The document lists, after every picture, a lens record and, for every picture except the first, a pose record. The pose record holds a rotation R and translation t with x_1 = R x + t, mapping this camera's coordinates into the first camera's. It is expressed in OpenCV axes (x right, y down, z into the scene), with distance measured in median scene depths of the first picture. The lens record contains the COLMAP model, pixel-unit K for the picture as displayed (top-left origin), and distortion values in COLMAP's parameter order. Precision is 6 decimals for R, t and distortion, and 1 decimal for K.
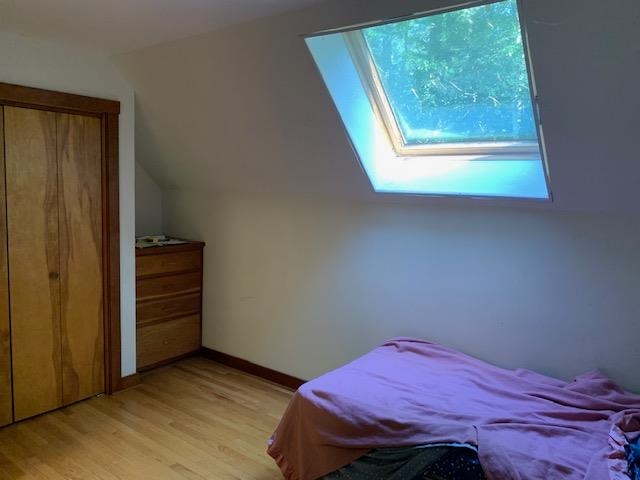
lens RADIAL K [[487.3, 0, 324.1], [0, 487.3, 238.5], [0, 0, 1]] dist [0.064687, -0.109589]
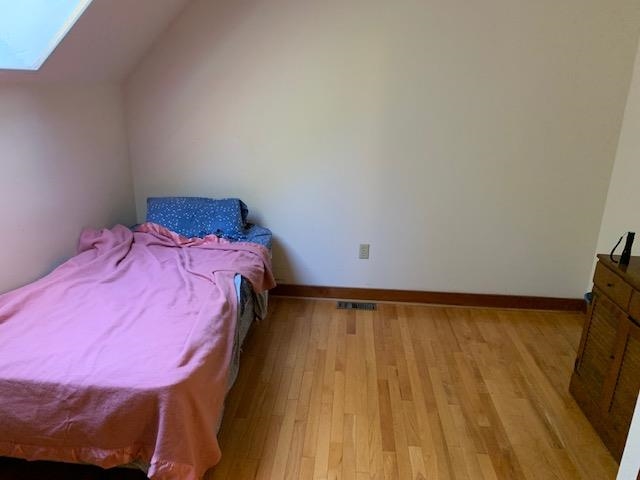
lens RADIAL K [[487.3, 0, 324.1], [0, 487.3, 238.5], [0, 0, 1]] dist [0.064687, -0.109589]
pose [[-0.549138, -0.290373, 0.783666, -0.644854], [0.058521, 0.922038, 0.382651, -0.115389], [-0.833681, 0.255989, -0.489332, 1.141687]]
